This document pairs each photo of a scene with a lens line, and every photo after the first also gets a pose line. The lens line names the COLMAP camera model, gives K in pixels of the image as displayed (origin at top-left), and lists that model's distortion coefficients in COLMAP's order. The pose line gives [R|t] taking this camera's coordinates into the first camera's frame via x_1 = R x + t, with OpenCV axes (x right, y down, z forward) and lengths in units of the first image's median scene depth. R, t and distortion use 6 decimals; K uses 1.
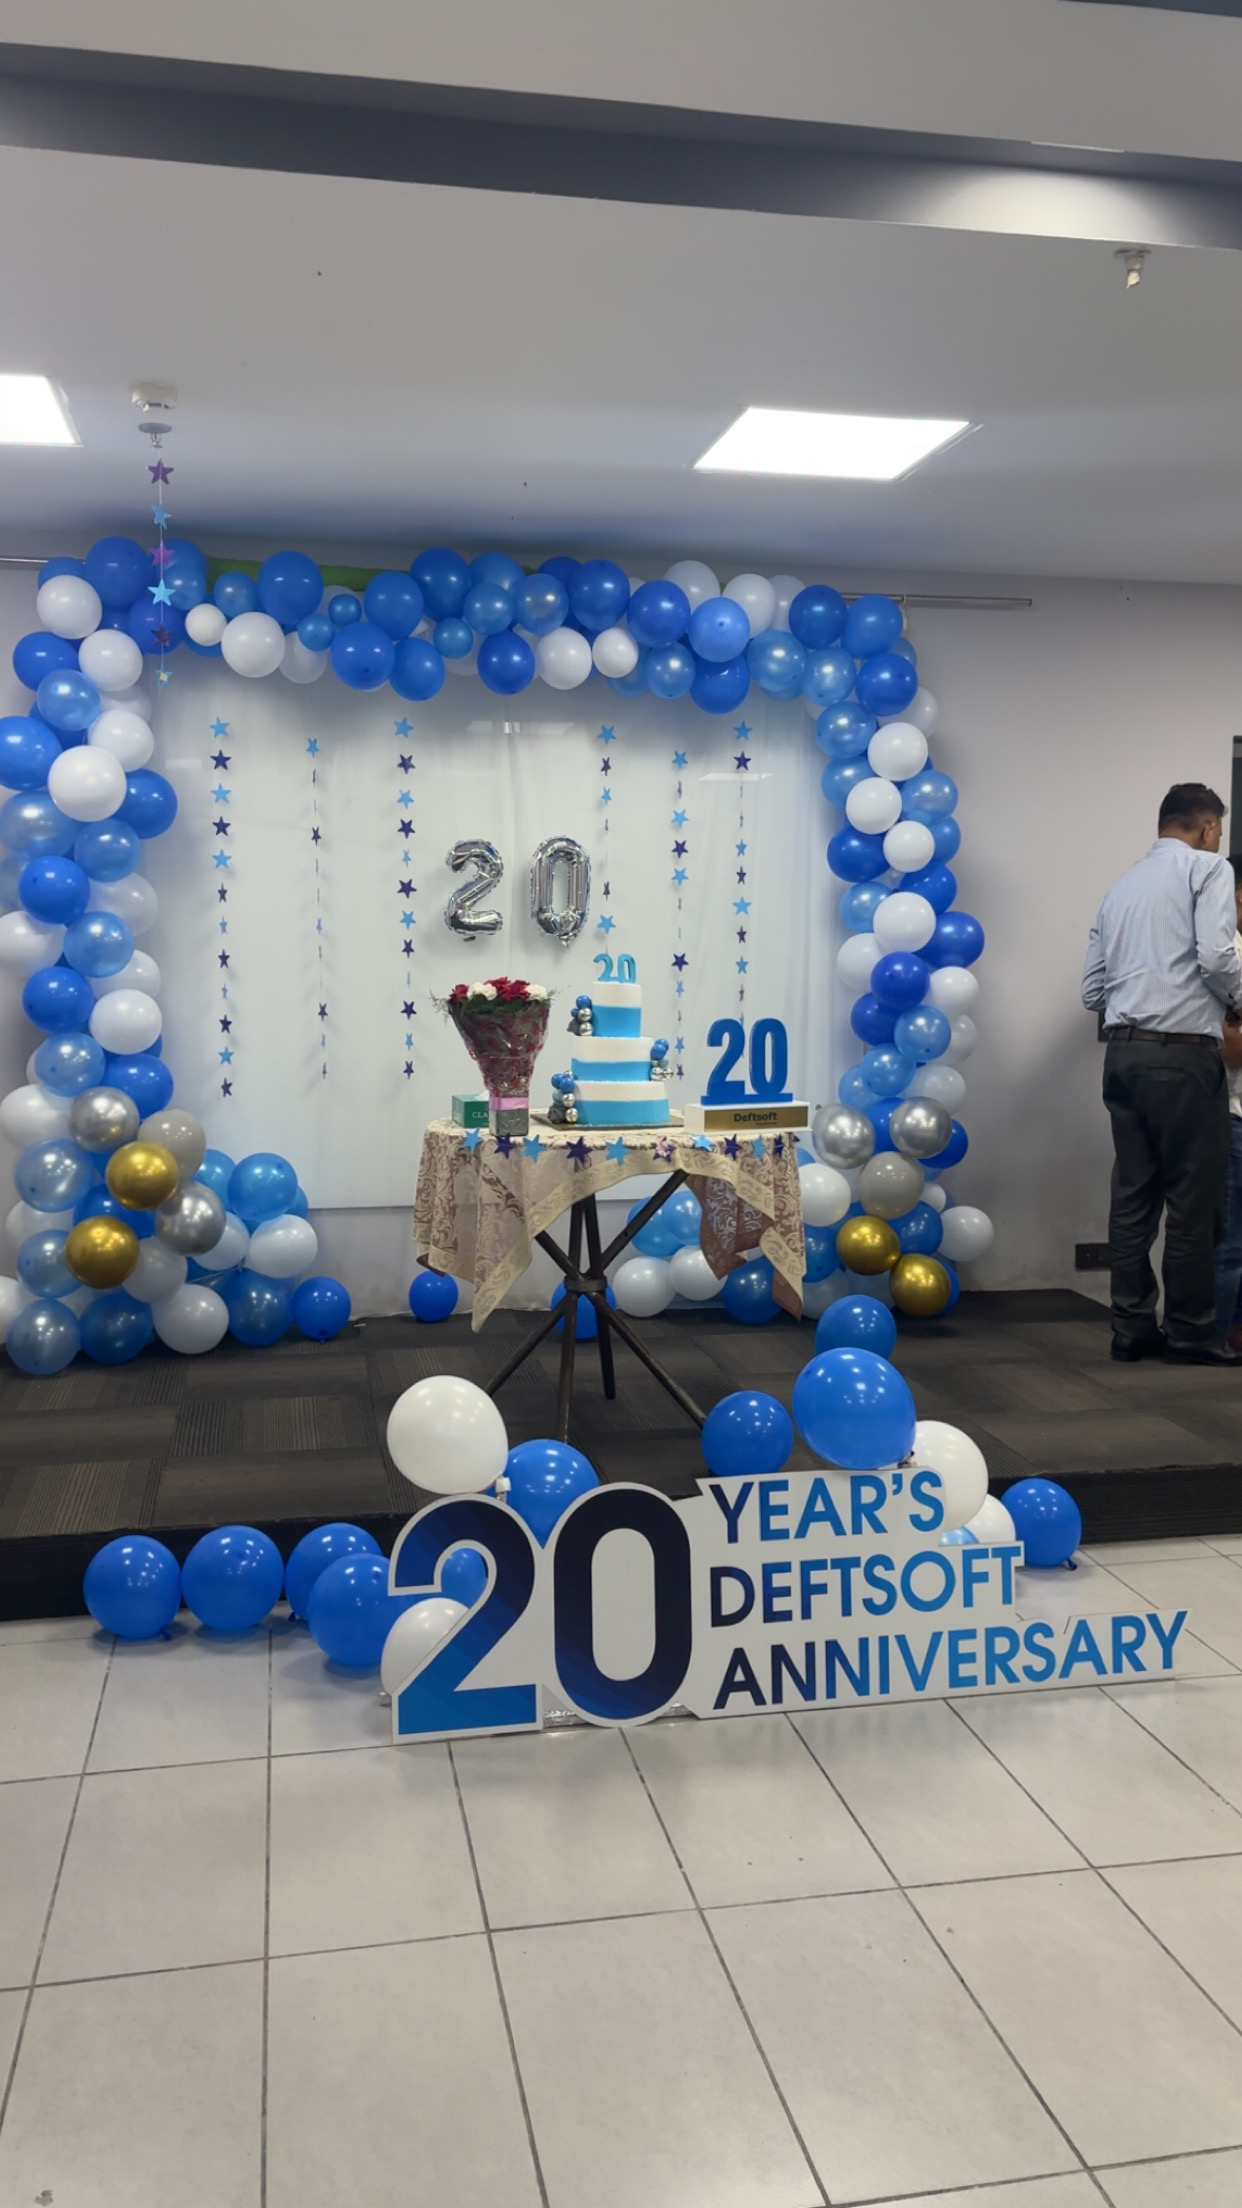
lens RADIAL K [[1708.3, 0, 618.8], [0, 1708.3, 1072.1], [0, 0, 1]] dist [0.017168, -0.052220]
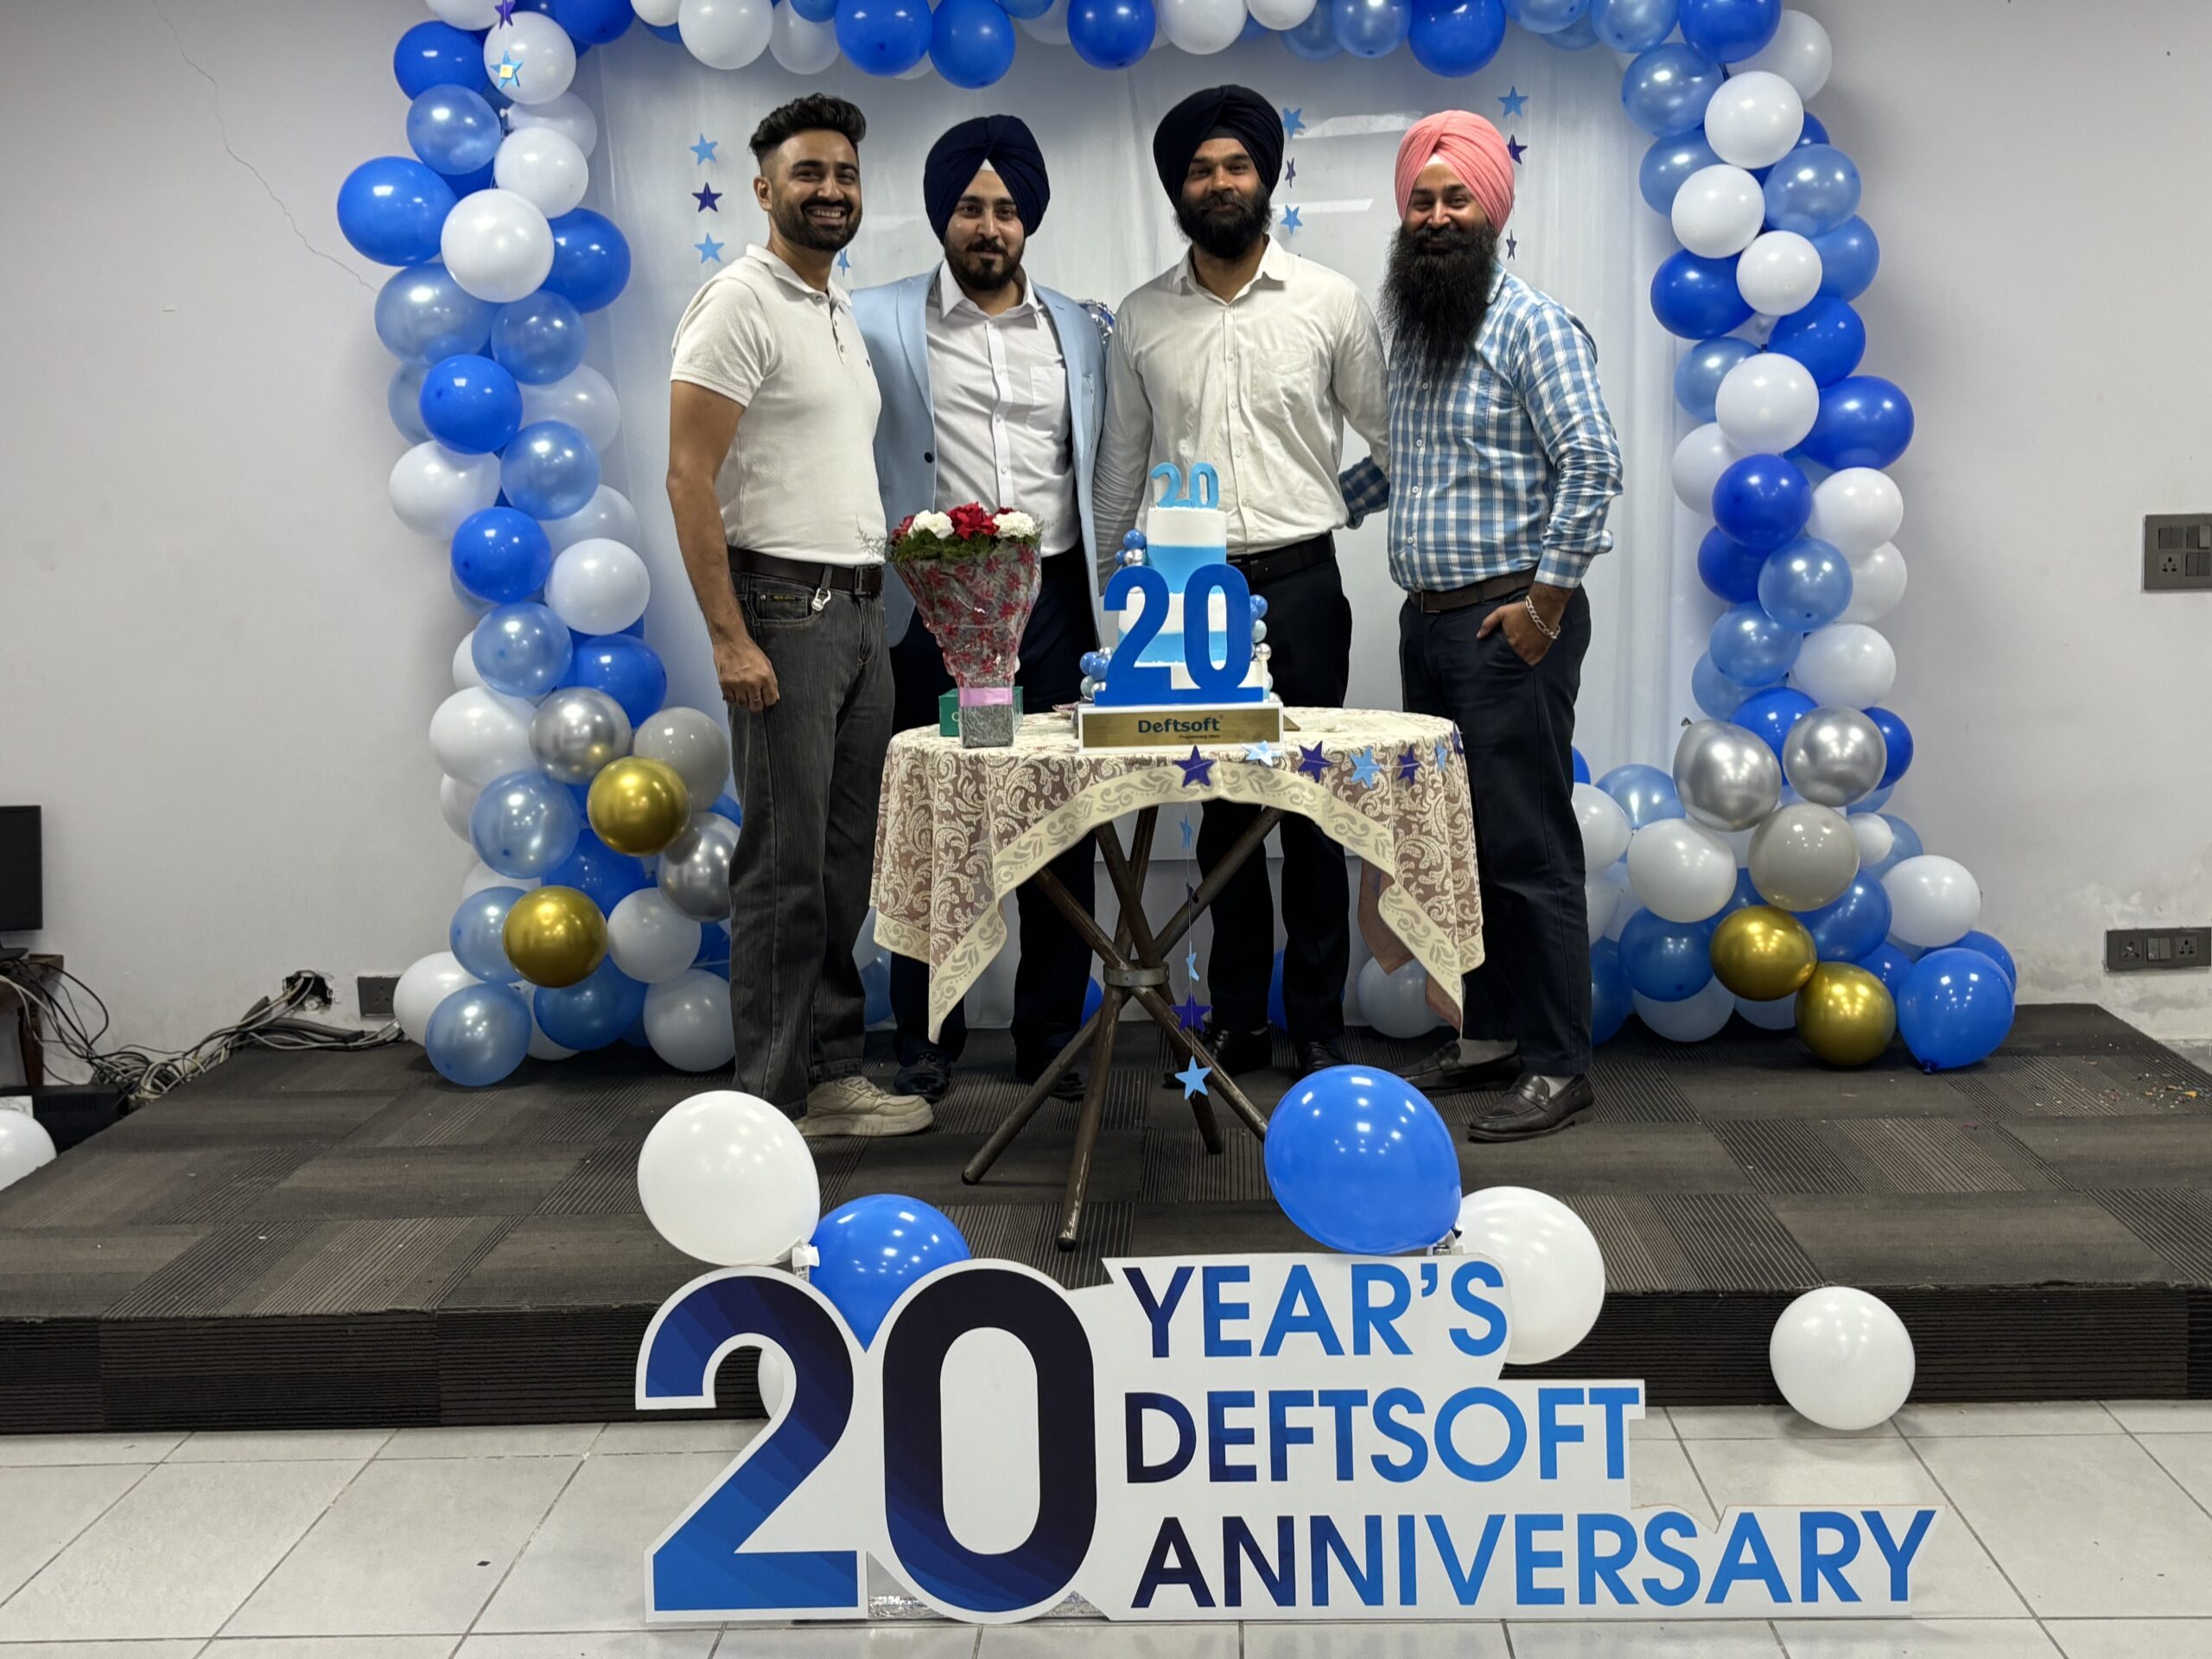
lens RADIAL K [[2605.8, 0, 1100.6], [0, 2605.8, 824.4], [0, 0, 1]] dist [0.021554, 0.000000]
pose [[0.970577, -0.000265, -0.240789, 0.273192], [0.013051, 0.998587, 0.051508, 0.021371], [0.240435, -0.053135, 0.969210, 0.045127]]
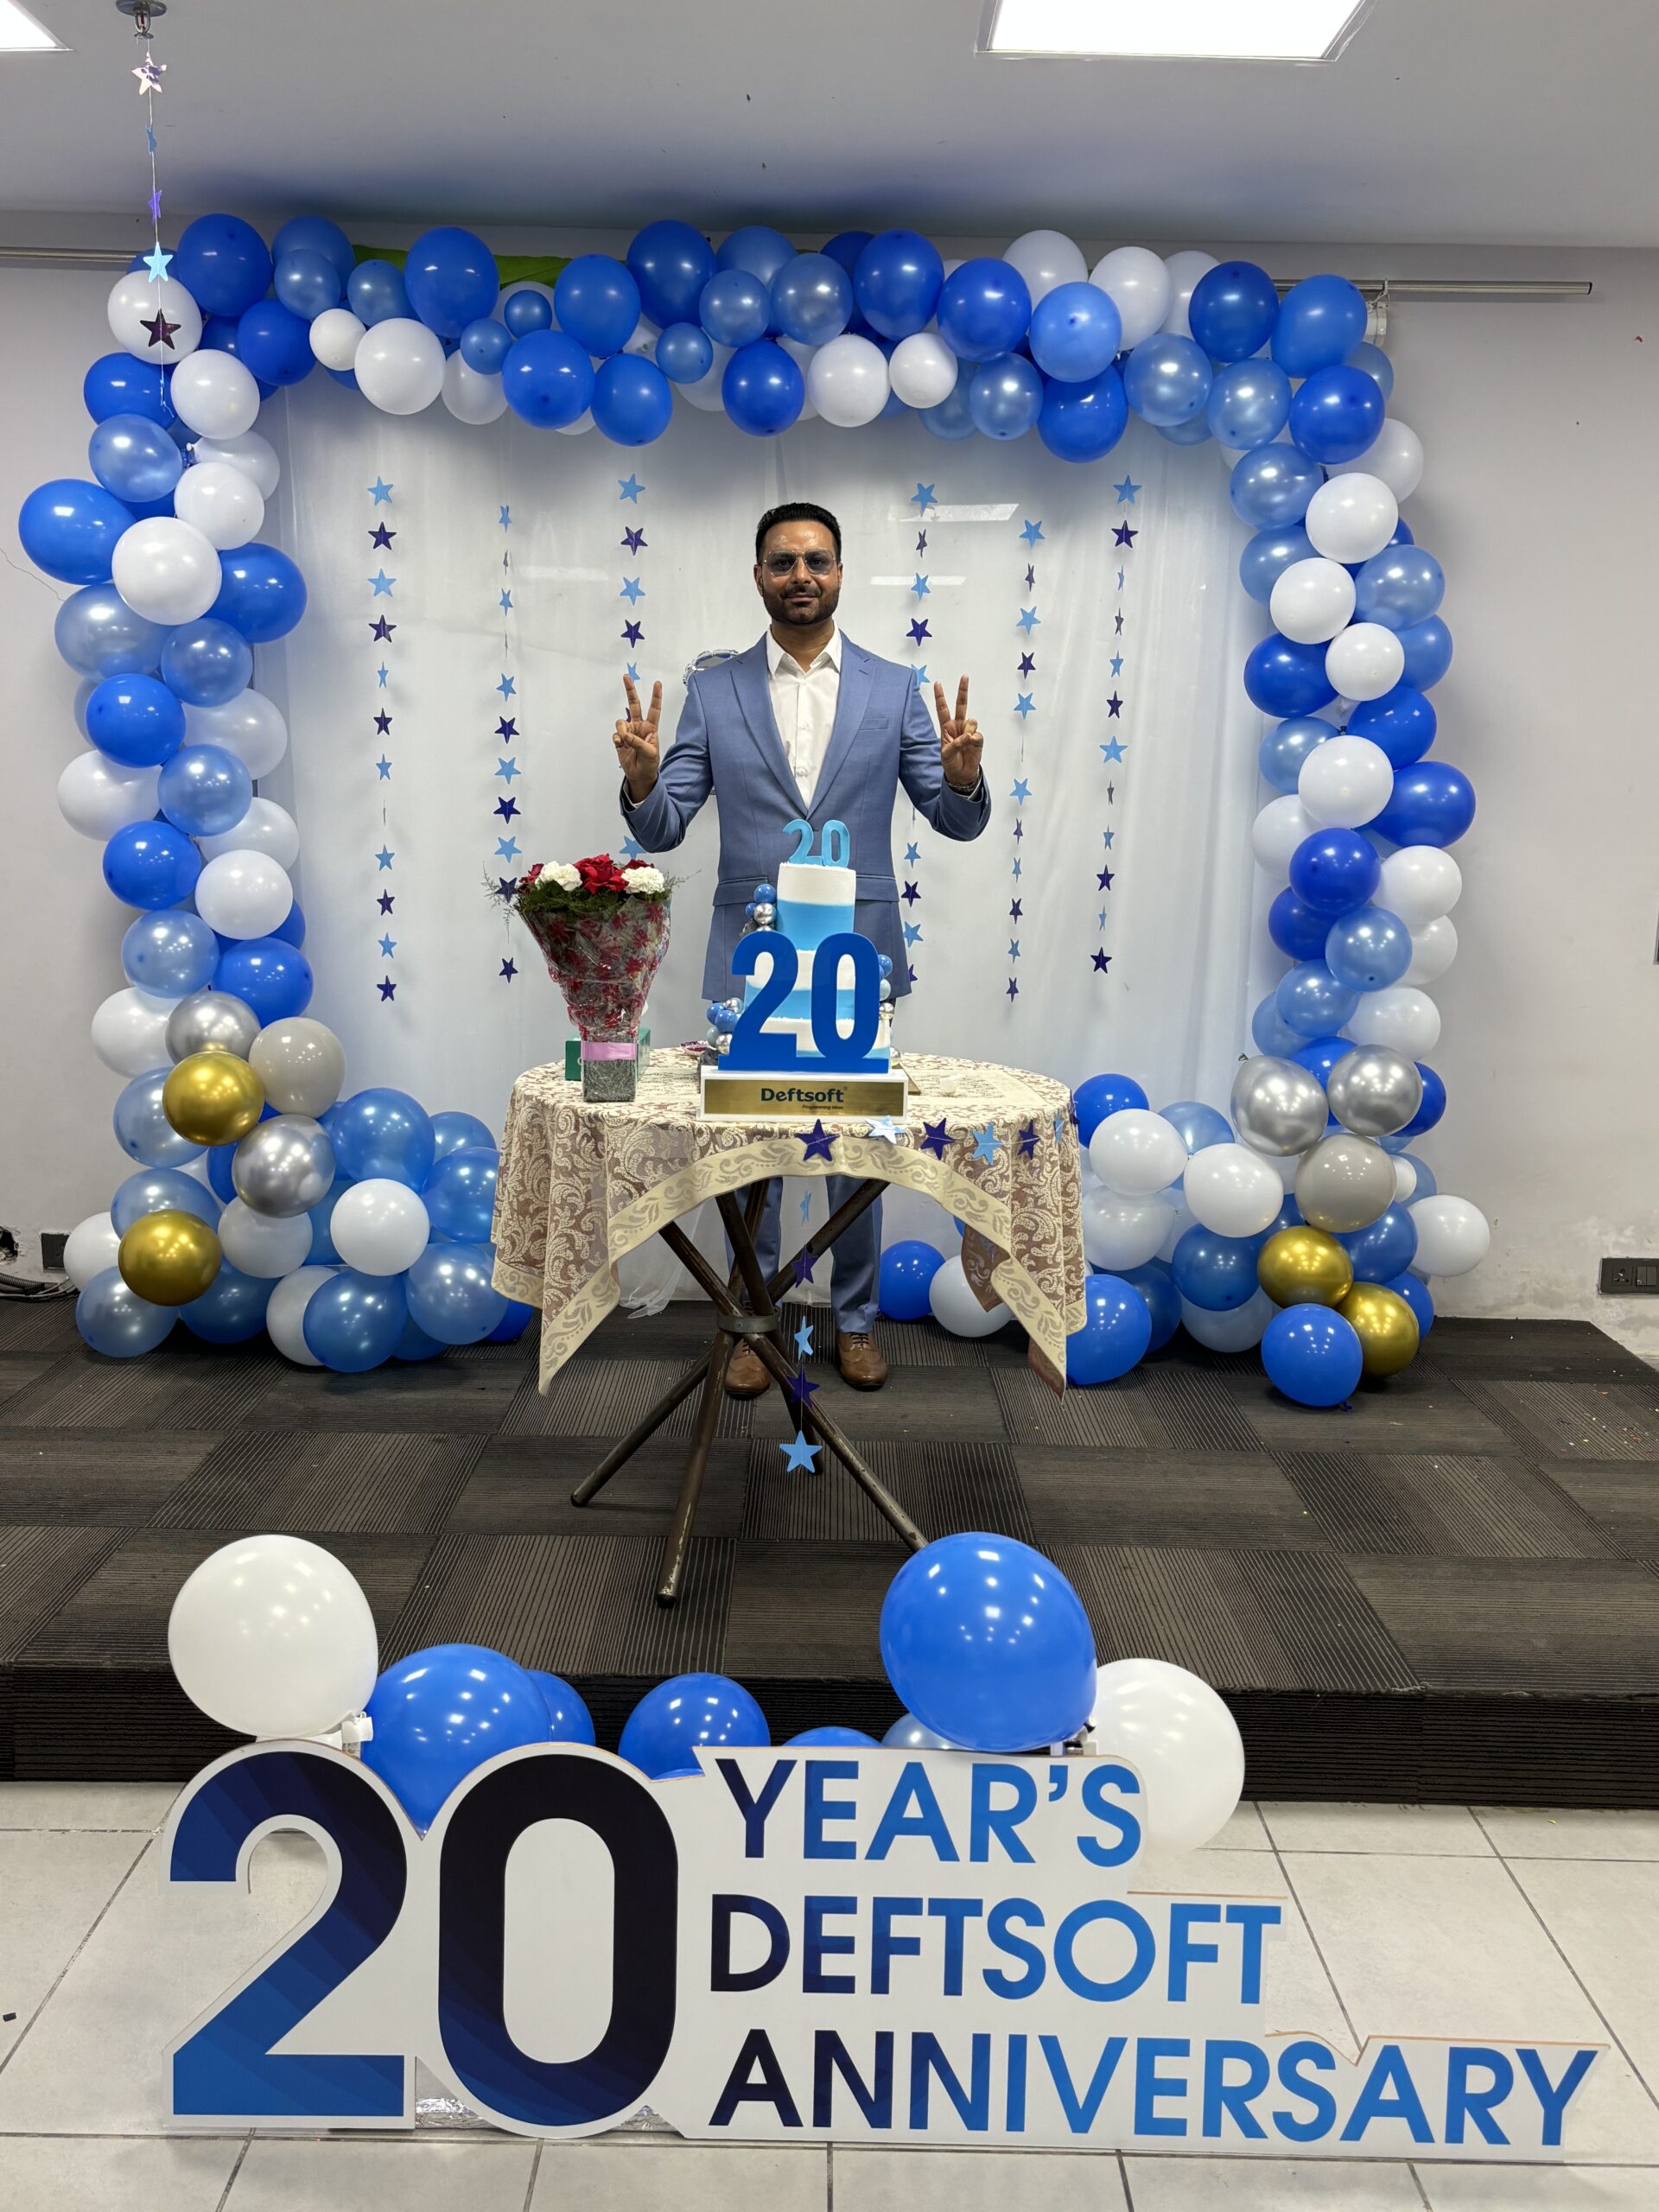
lens RADIAL K [[1892.7, 0, 817.1], [0, 1892.7, 1095.7], [0, 0, 1]] dist [-0.035105, 0.069714]
pose [[0.979794, 0.050781, -0.193456, 0.191493], [-0.034349, 0.995584, 0.087369, -0.036768], [0.197039, -0.078959, 0.977211, 0.386381]]
